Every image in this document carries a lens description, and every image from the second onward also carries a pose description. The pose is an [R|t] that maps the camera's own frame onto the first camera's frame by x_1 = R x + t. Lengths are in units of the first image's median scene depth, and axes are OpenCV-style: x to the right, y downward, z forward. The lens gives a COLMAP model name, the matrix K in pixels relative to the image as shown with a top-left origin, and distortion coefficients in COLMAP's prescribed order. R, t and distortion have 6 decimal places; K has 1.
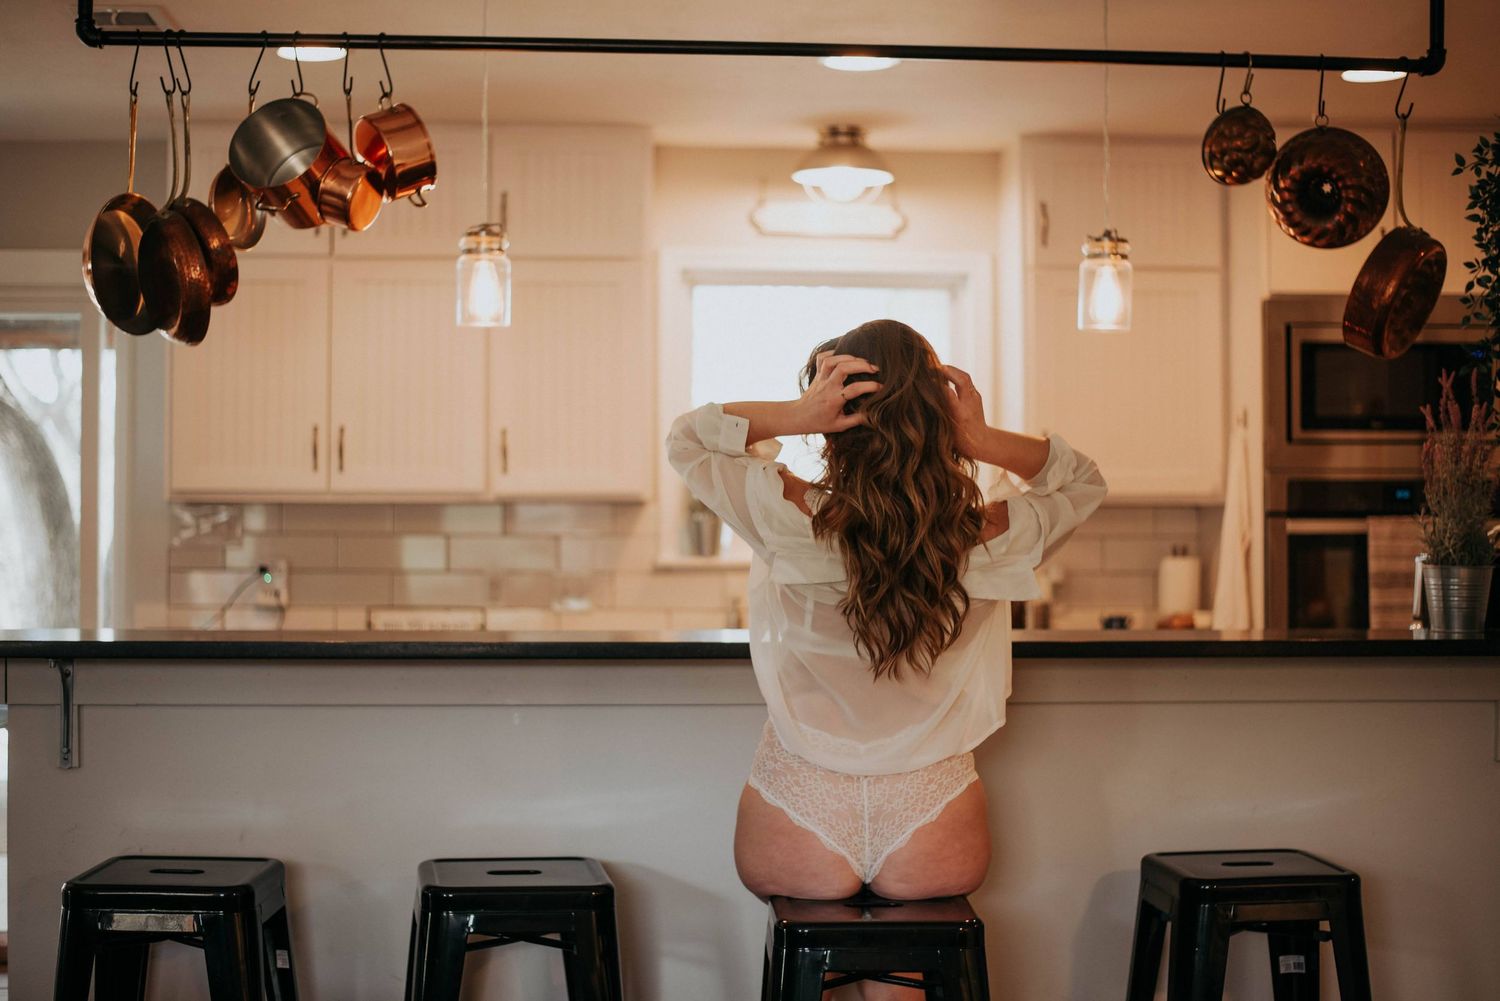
lens RADIAL K [[2217.2, 0, 750.0], [0, 2217.2, 500.5], [0, 0, 1]] dist [0.182535, 0.041122]
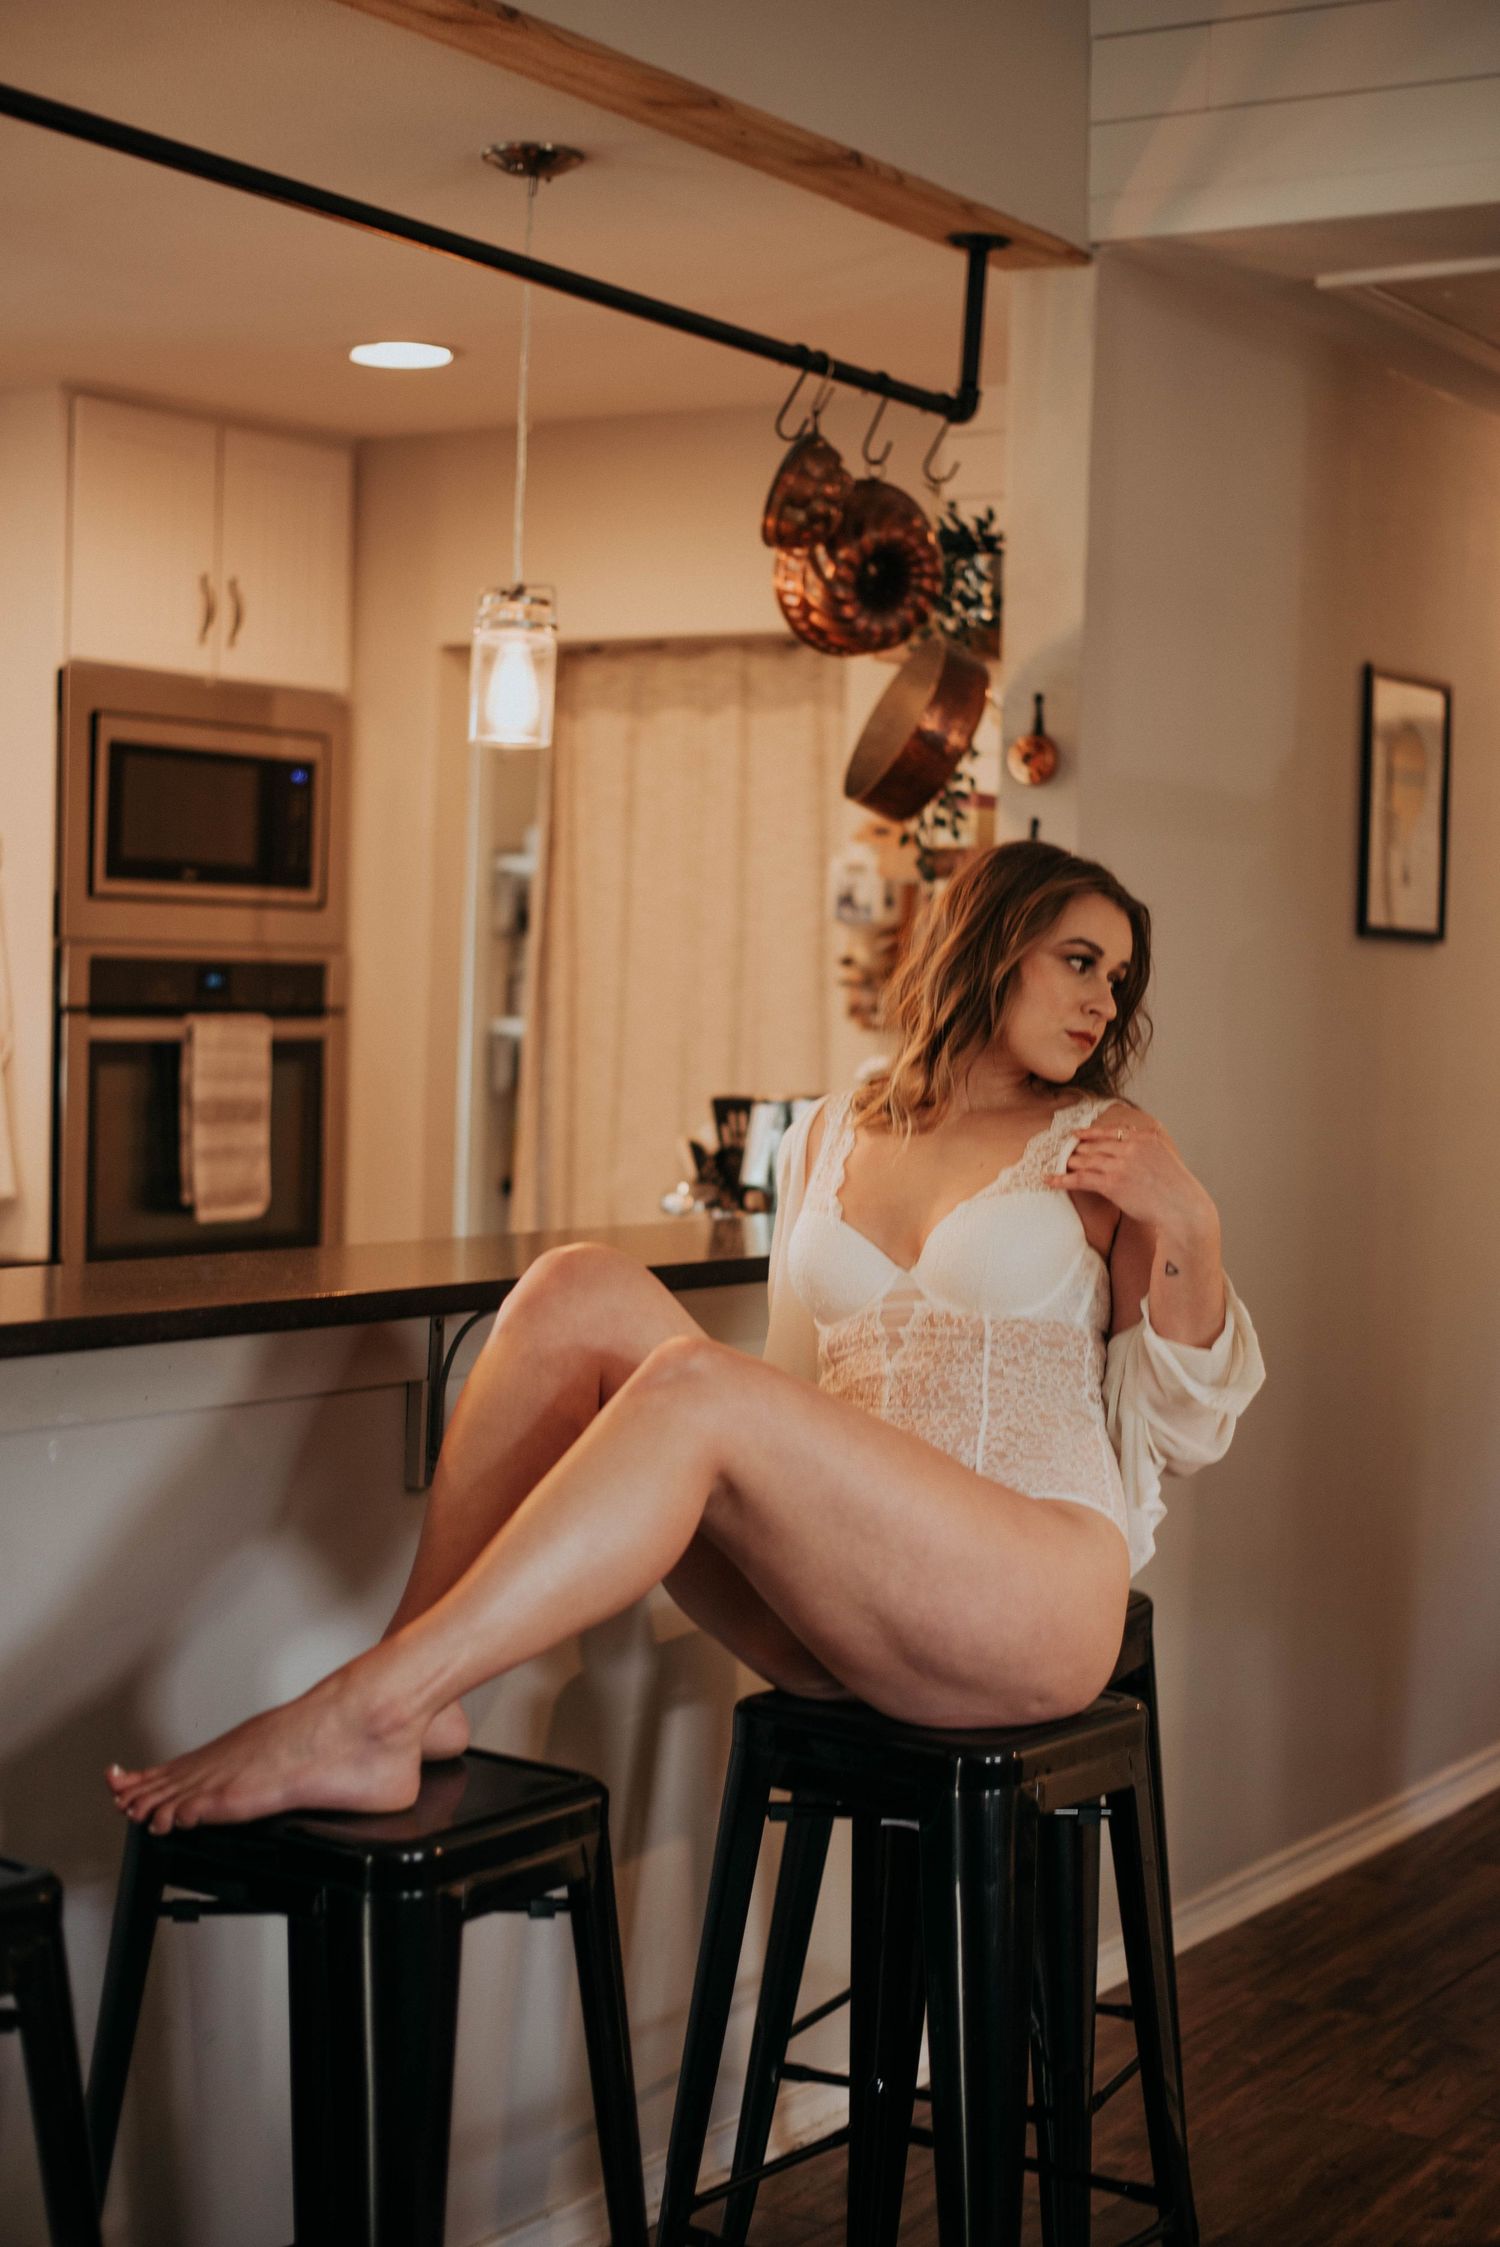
lens RADIAL K [[3244.9, 0, 750.0], [0, 3244.9, 1123.5], [0, 0, 1]] dist [-0.029513, -0.039977]
pose [[0.617365, -0.026364, 0.786235, -0.372715], [-0.025208, 0.998262, 0.053267, -0.015835], [-0.786273, -0.052704, 0.615627, 0.287374]]
